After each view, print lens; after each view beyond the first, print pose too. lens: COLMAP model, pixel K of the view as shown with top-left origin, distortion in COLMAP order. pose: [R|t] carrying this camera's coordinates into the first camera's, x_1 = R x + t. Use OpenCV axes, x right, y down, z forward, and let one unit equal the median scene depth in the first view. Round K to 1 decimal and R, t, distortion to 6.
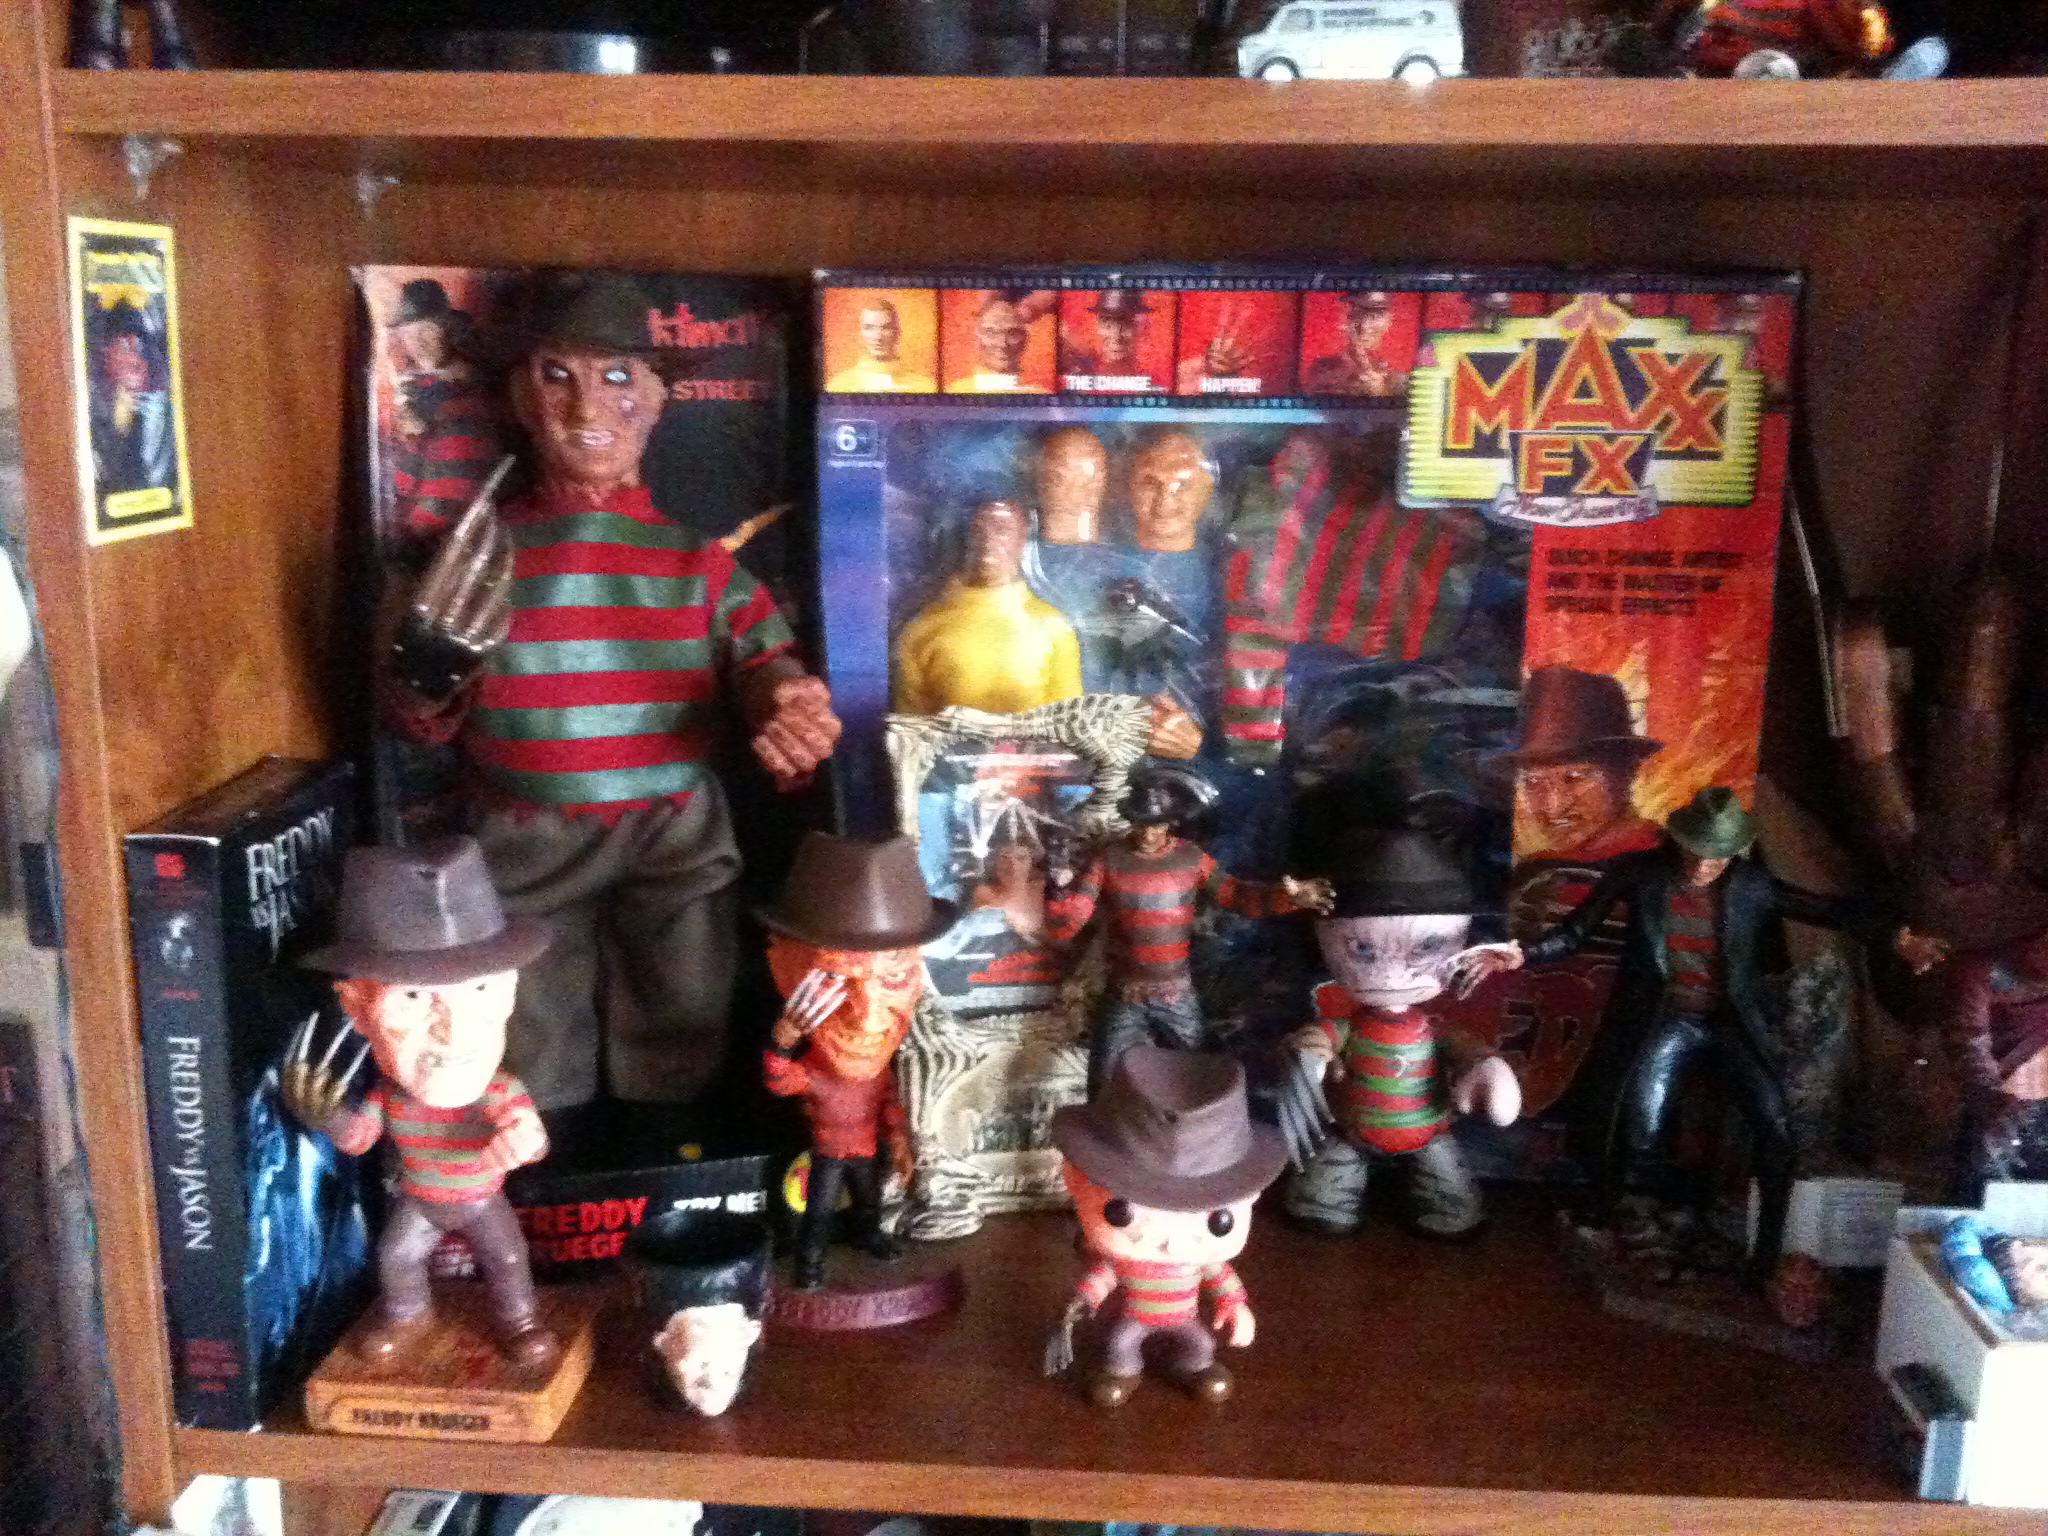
lens RADIAL K [[2209.9, 0, 1016.0], [0, 2209.9, 846.2], [0, 0, 1]] dist [0.169606, -0.544705]
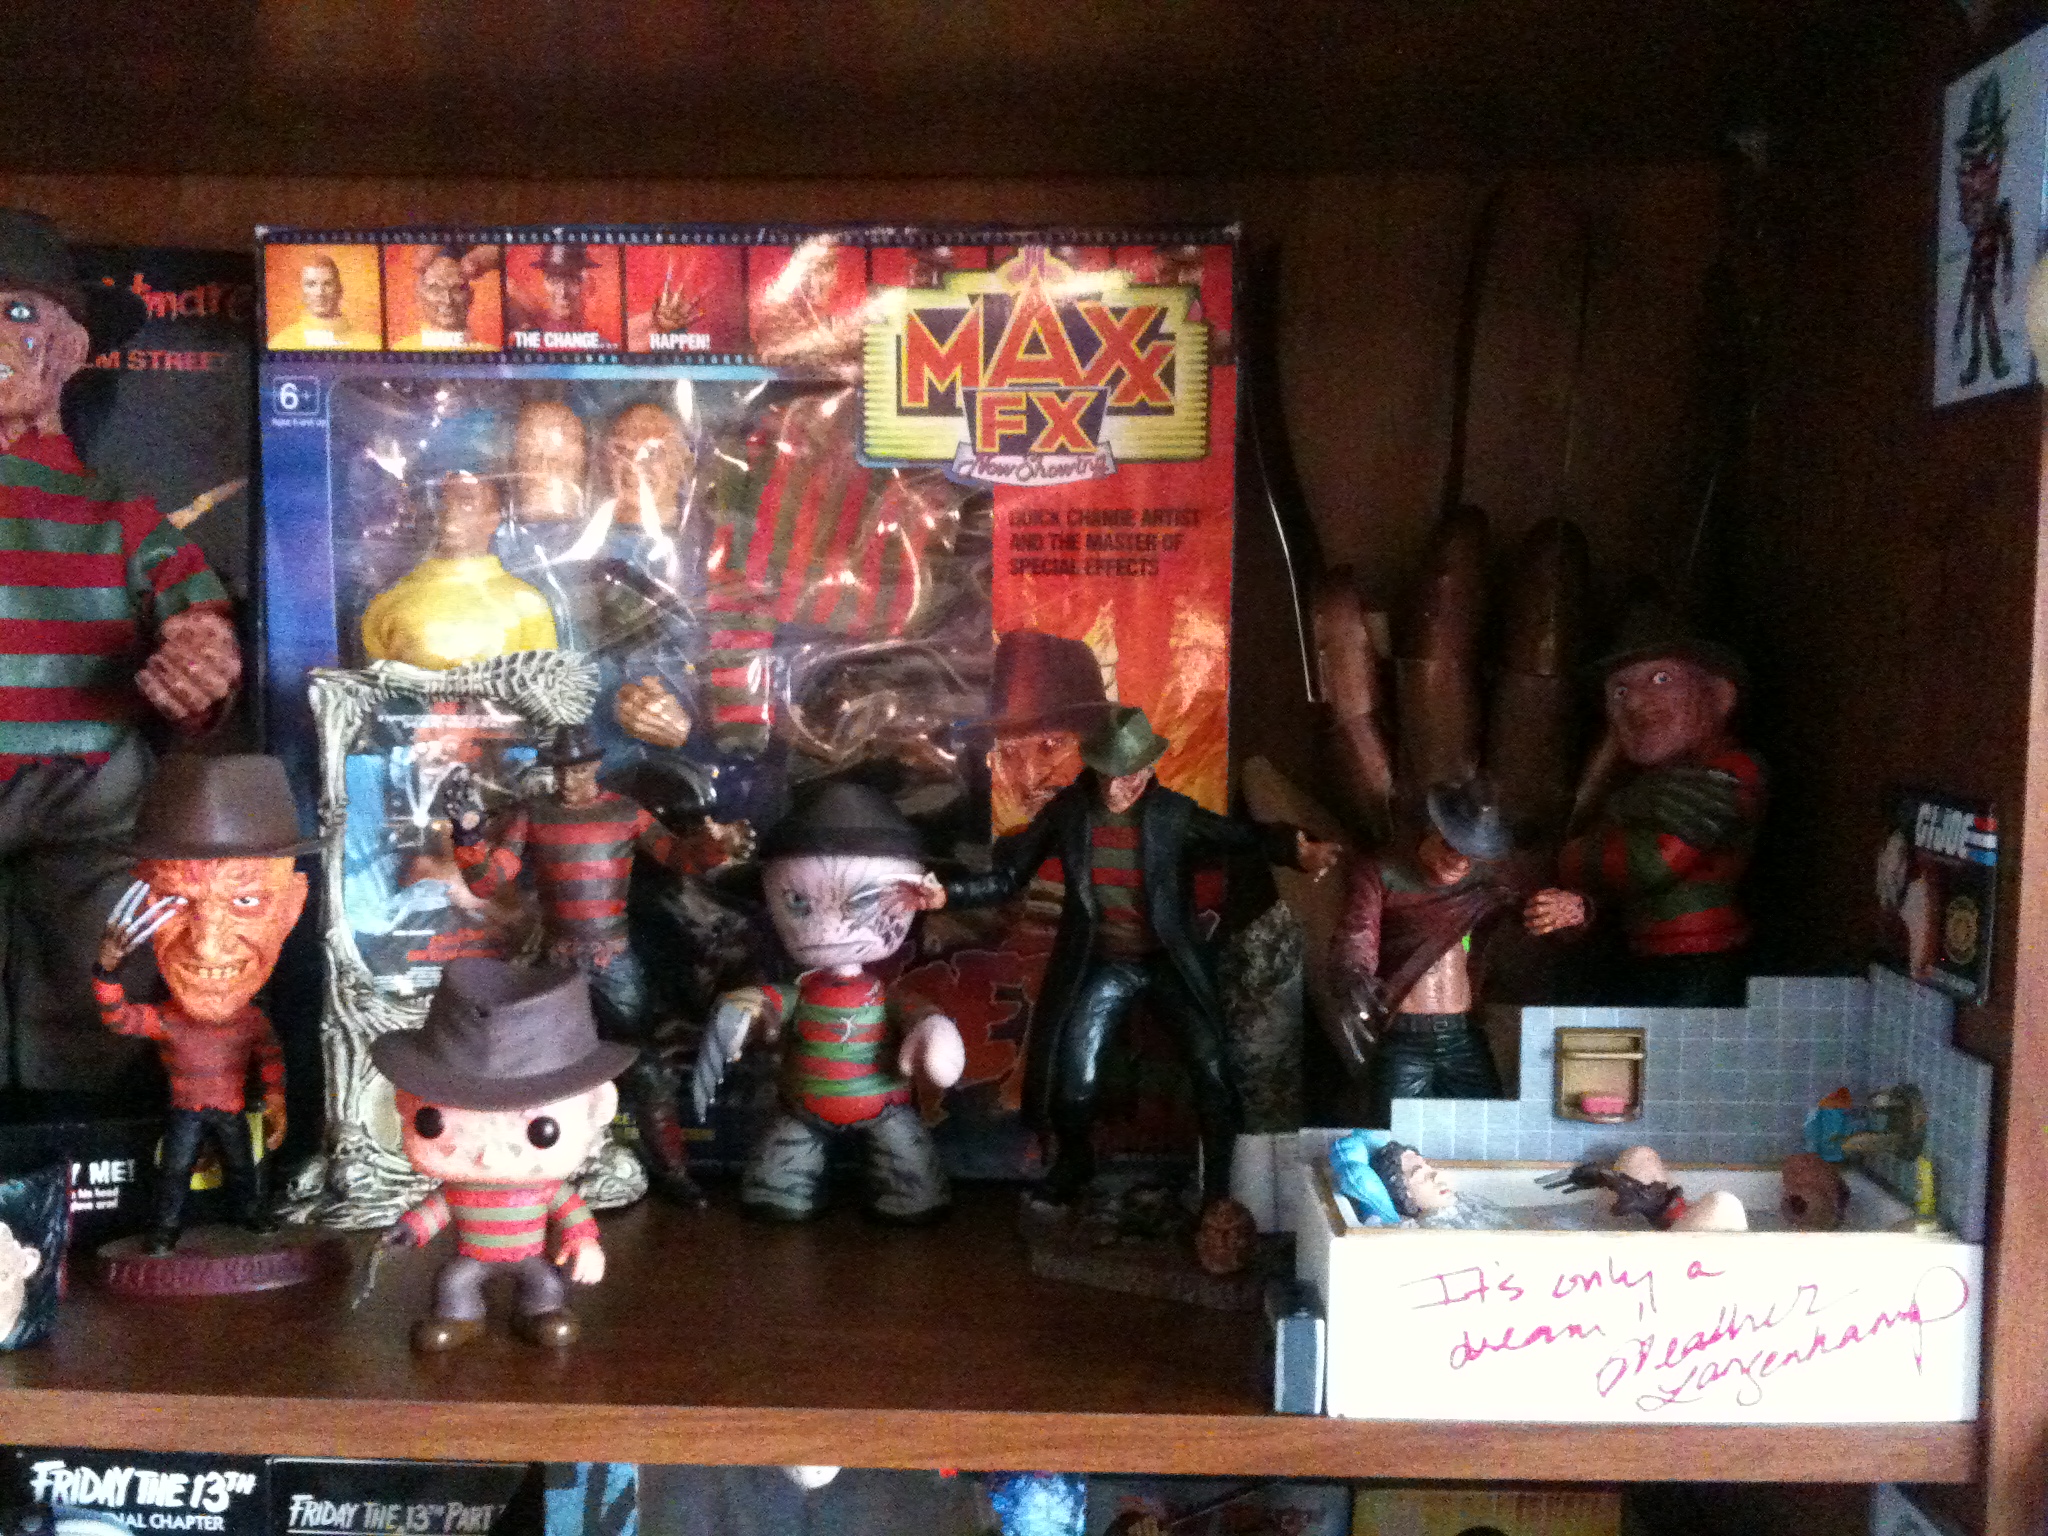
lens RADIAL K [[2209.9, 0, 1016.0], [0, 2209.9, 846.2], [0, 0, 1]] dist [0.169606, -0.544705]
pose [[0.999864, -0.004128, 0.015969, 0.227590], [0.006348, 0.989905, -0.141587, 0.153157], [-0.015223, 0.141669, 0.989797, 0.056492]]
